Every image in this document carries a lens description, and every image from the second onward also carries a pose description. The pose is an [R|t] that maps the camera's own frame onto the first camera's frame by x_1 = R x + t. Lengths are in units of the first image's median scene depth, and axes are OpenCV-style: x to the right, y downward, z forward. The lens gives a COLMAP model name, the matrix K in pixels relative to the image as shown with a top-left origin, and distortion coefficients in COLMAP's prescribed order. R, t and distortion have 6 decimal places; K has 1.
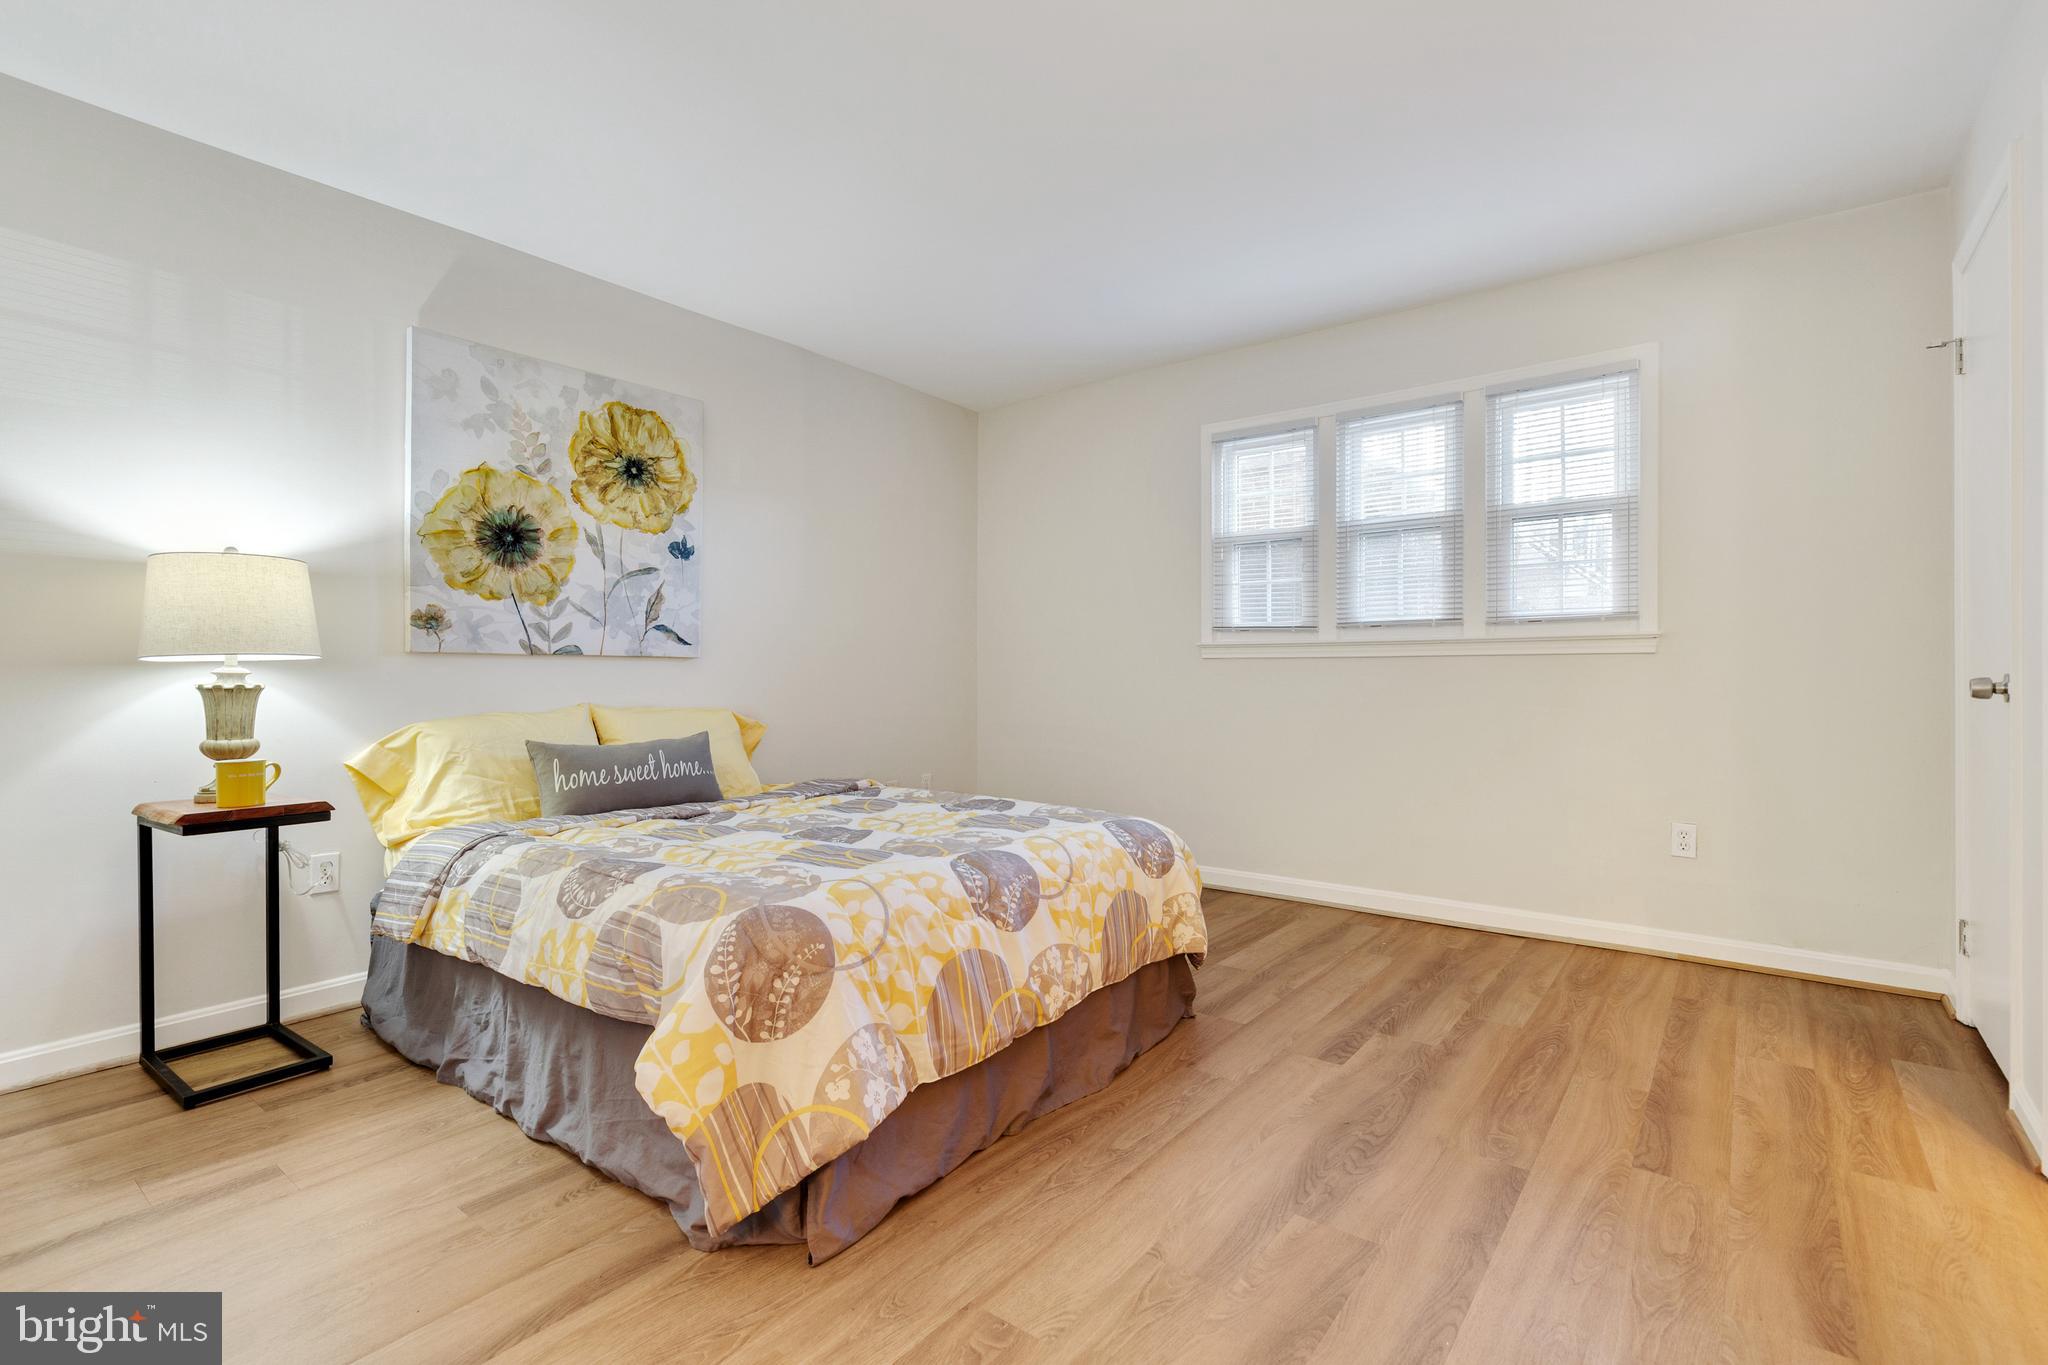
lens RADIAL K [[936.7, 0, 1040.3], [0, 936.7, 680.2], [0, 0, 1]] dist [0.007979, -0.001763]
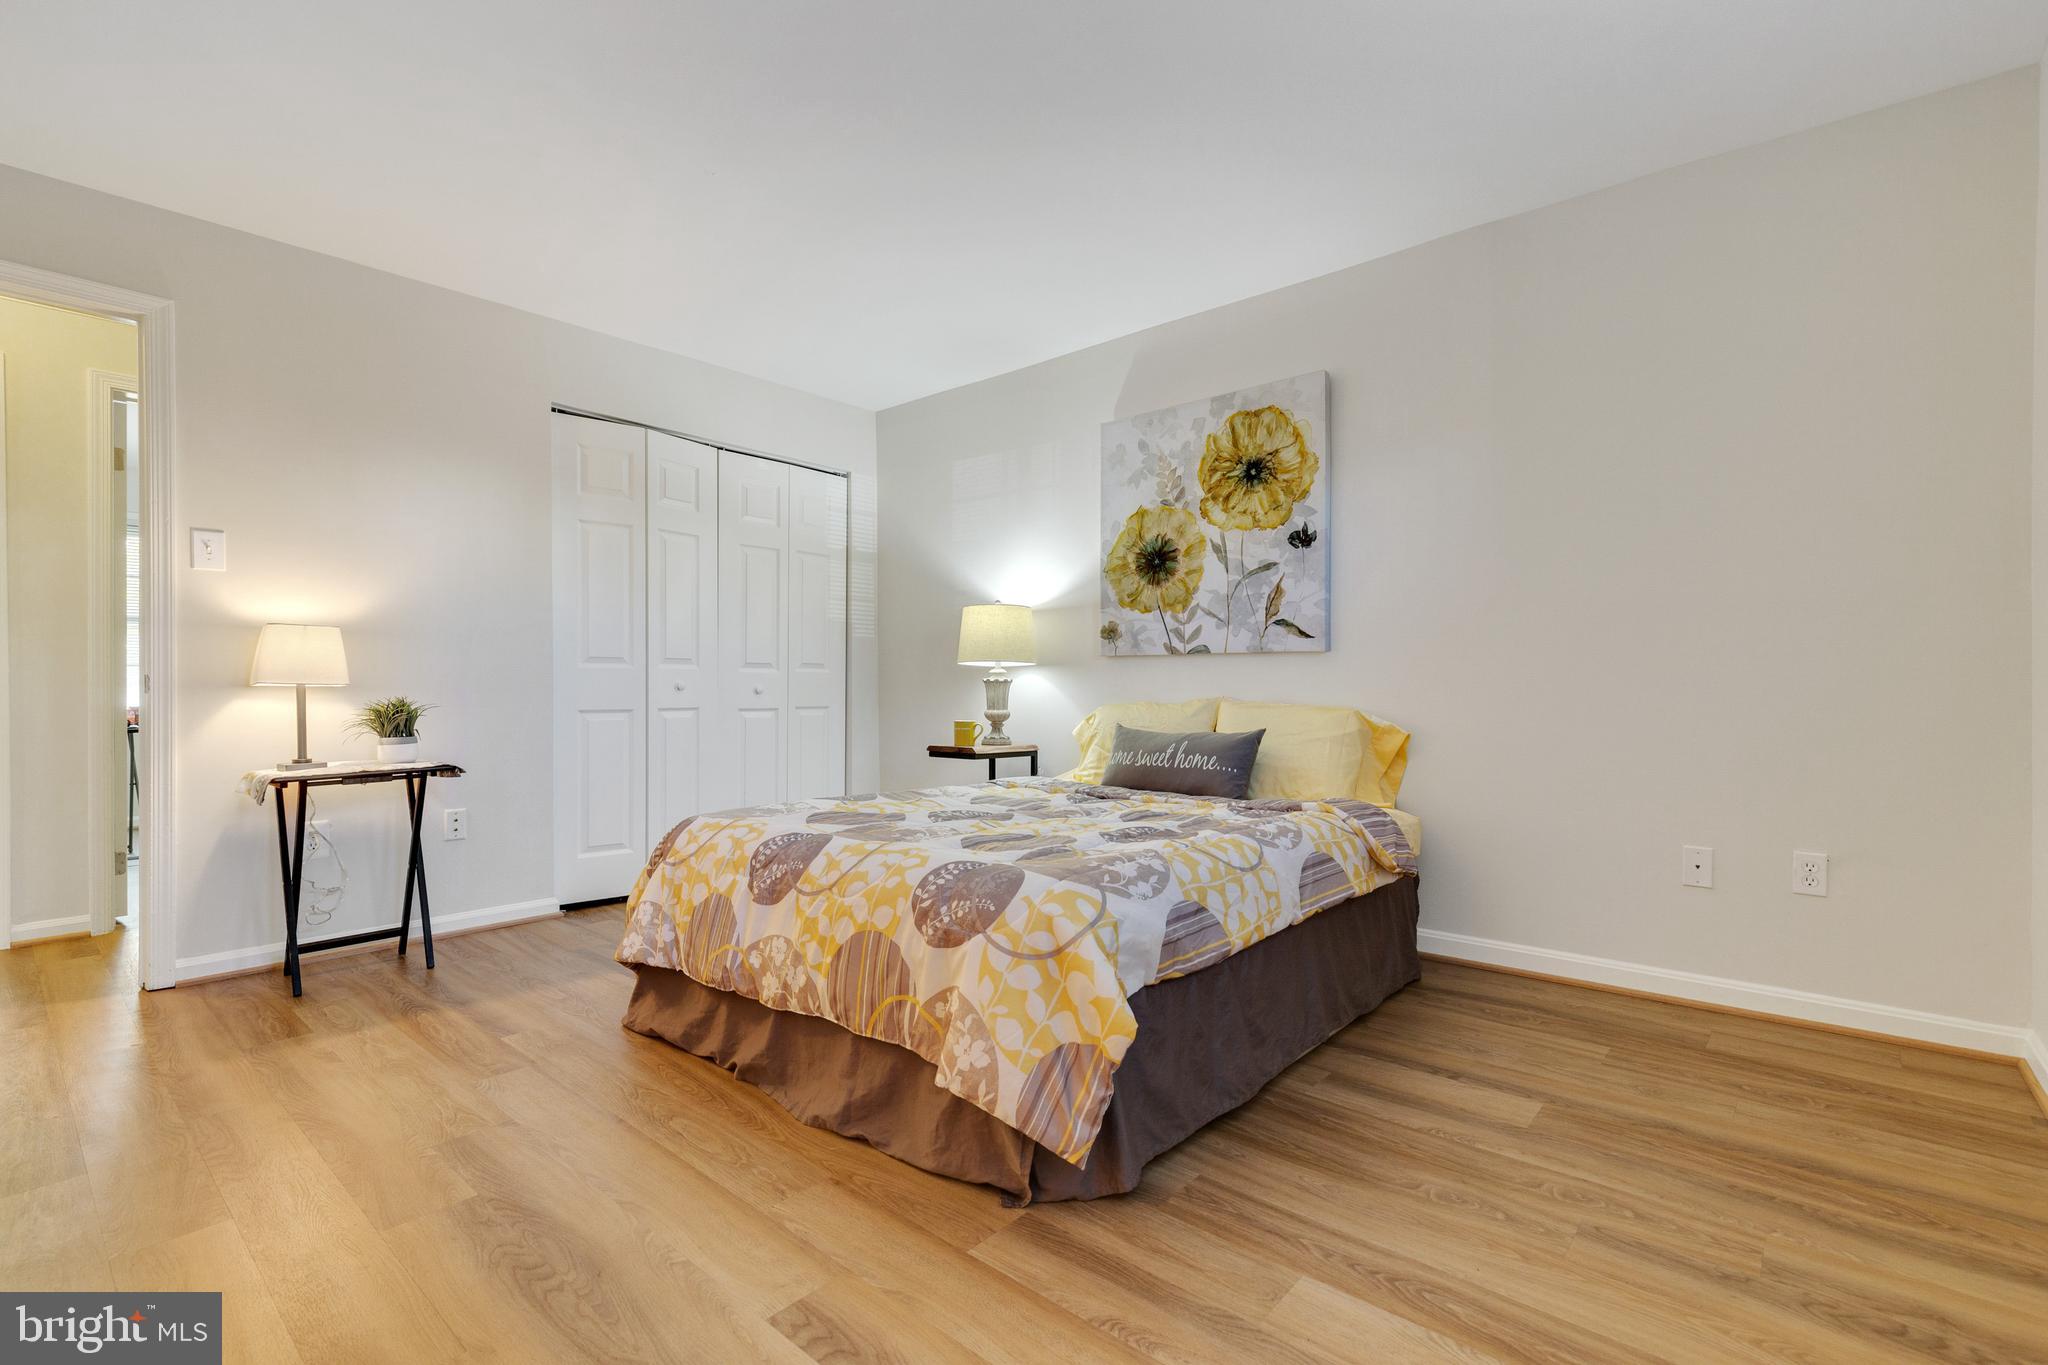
lens RADIAL K [[936.7, 0, 1021.3], [0, 936.7, 689.7], [0, 0, 1]] dist [0.007979, -0.001763]
pose [[-0.080970, 0.007673, -0.996687, 0.645579], [-0.001073, 0.999969, 0.007786, 0.007994], [0.996716, 0.001700, -0.080959, 0.873535]]
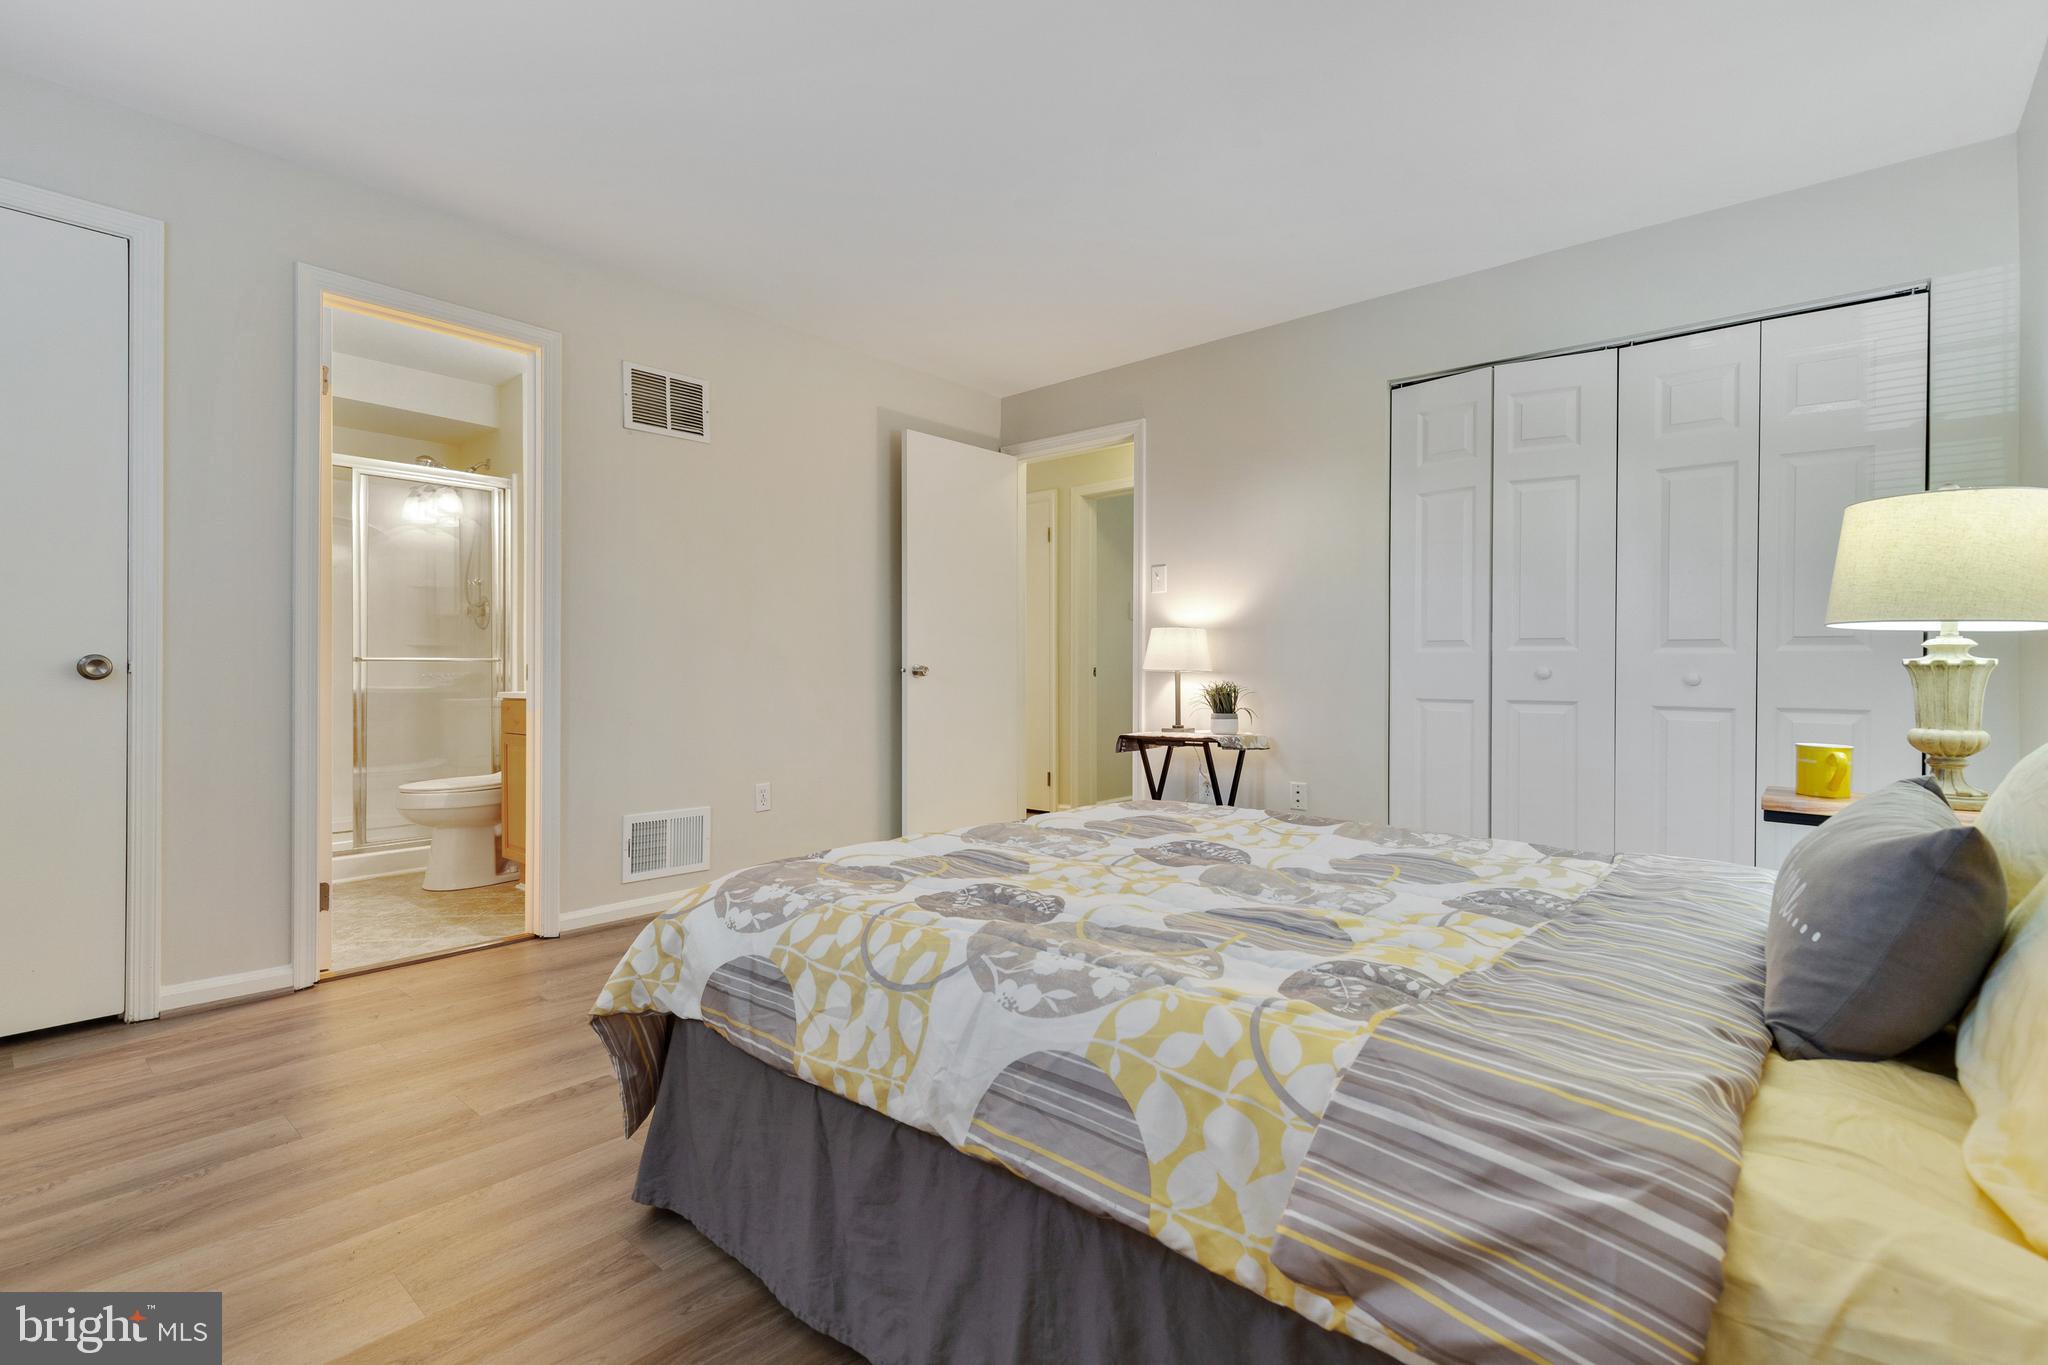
lens RADIAL K [[936.7, 0, 1006.4], [0, 936.7, 669.5], [0, 0, 1]] dist [0.007979, -0.001763]
pose [[-0.996436, 0.000569, 0.084350, -0.107073], [0.000690, 0.999999, 0.001403, 0.008036], [-0.084349, 0.001456, -0.996435, 1.364782]]
